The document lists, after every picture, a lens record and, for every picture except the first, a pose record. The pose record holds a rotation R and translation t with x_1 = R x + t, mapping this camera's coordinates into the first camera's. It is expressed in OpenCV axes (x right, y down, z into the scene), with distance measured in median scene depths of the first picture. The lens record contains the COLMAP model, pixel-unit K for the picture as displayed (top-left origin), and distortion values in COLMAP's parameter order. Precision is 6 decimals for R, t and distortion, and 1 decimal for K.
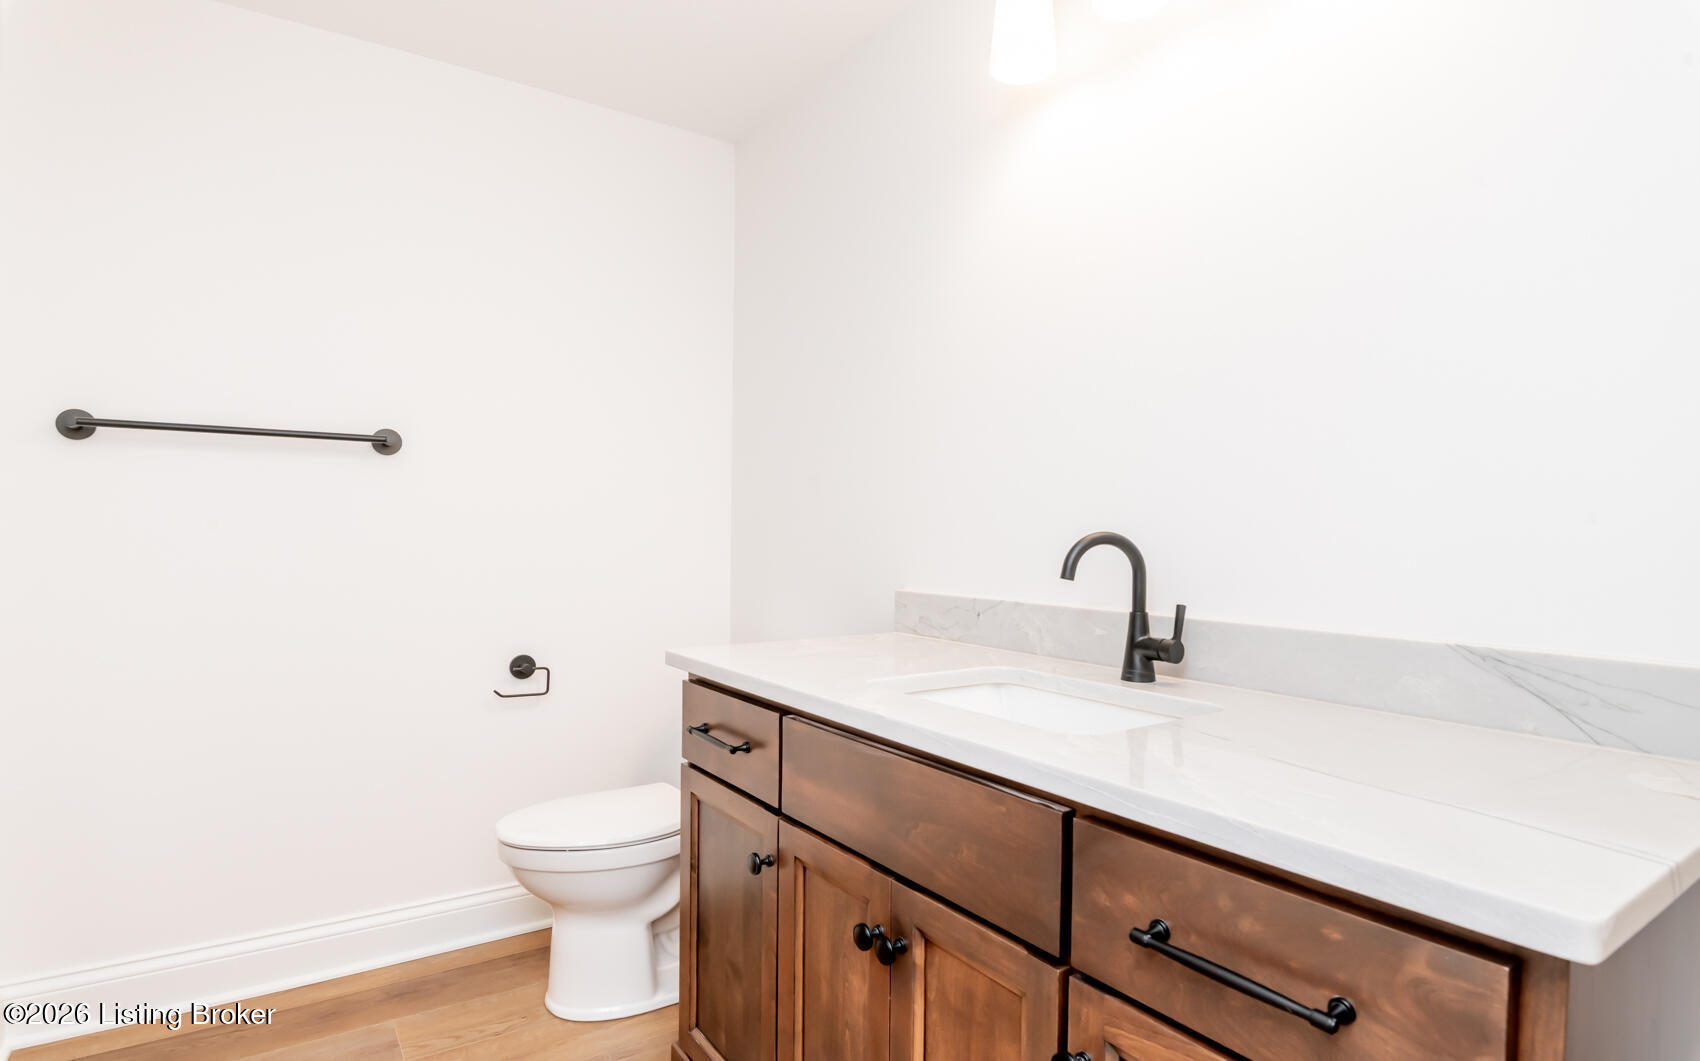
lens RADIAL K [[780.9, 0, 851.9], [0, 780.9, 527.8], [0, 0, 1]] dist [-0.017050, -0.003379]
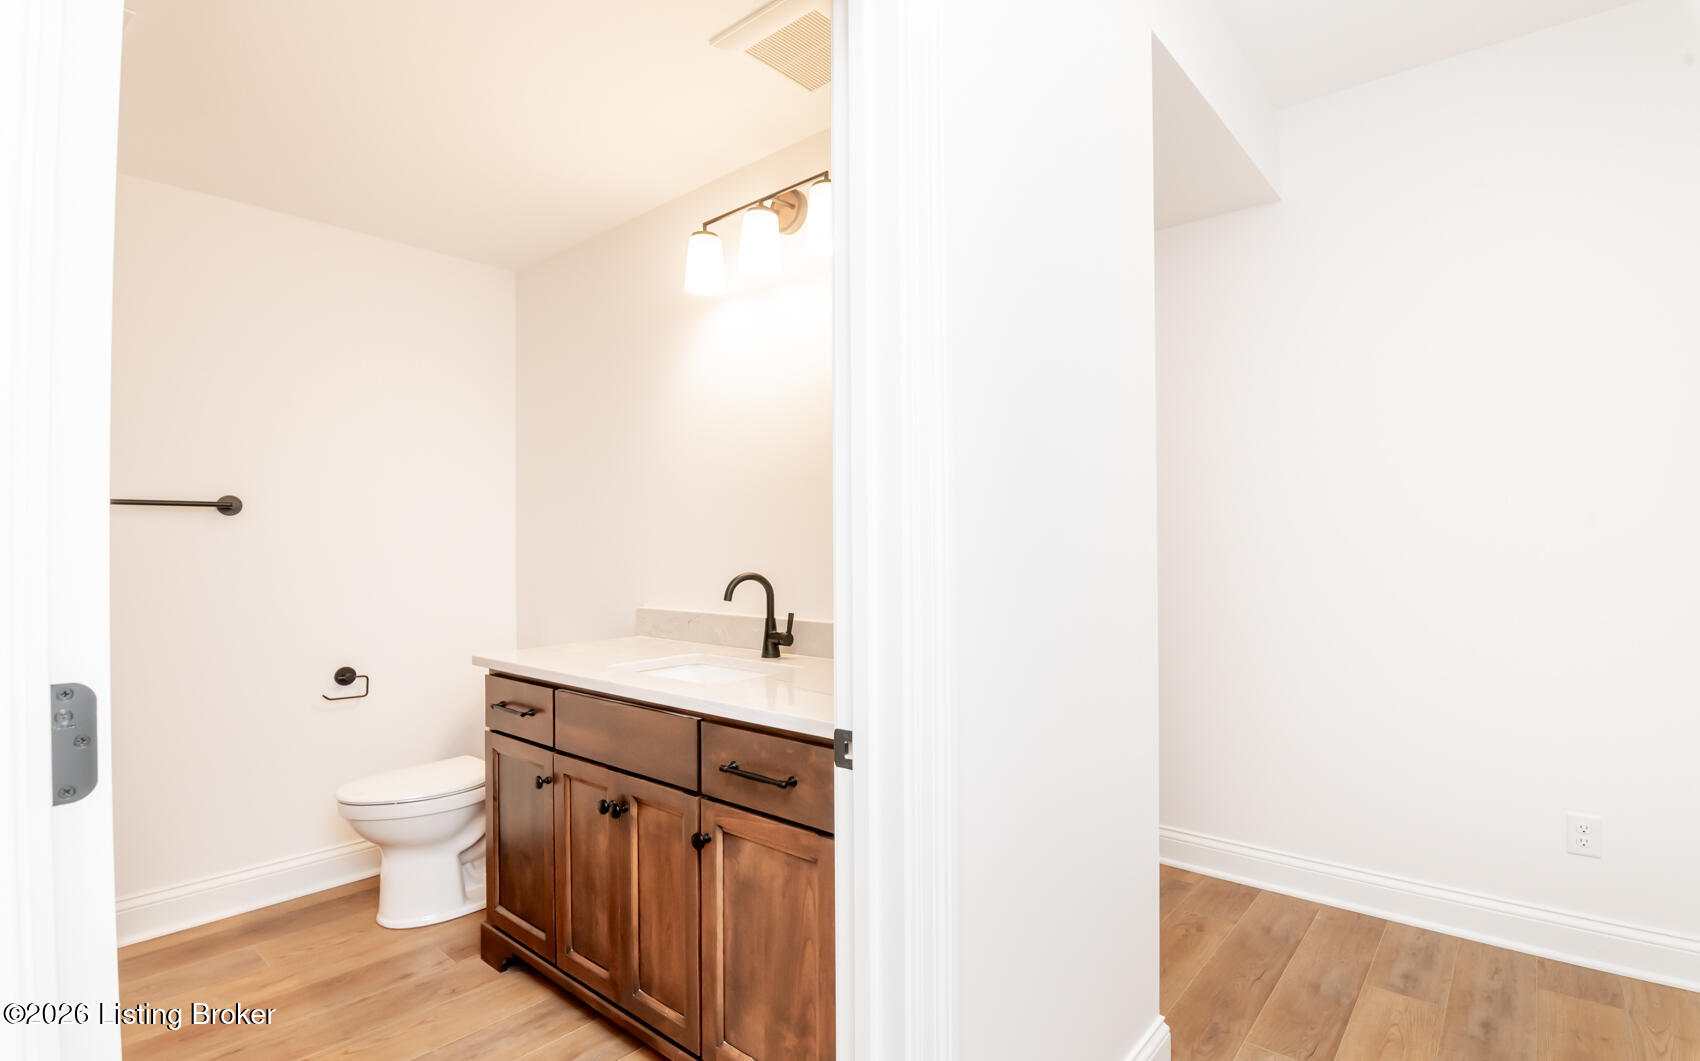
lens RADIAL K [[780.9, 0, 854.0], [0, 780.9, 536.7], [0, 0, 1]] dist [-0.017050, -0.003379]
pose [[0.965650, -0.014884, 0.259420, 0.093066], [0.012365, 0.999859, 0.011338, -0.086004], [-0.259552, -0.007741, 0.965698, -0.696803]]
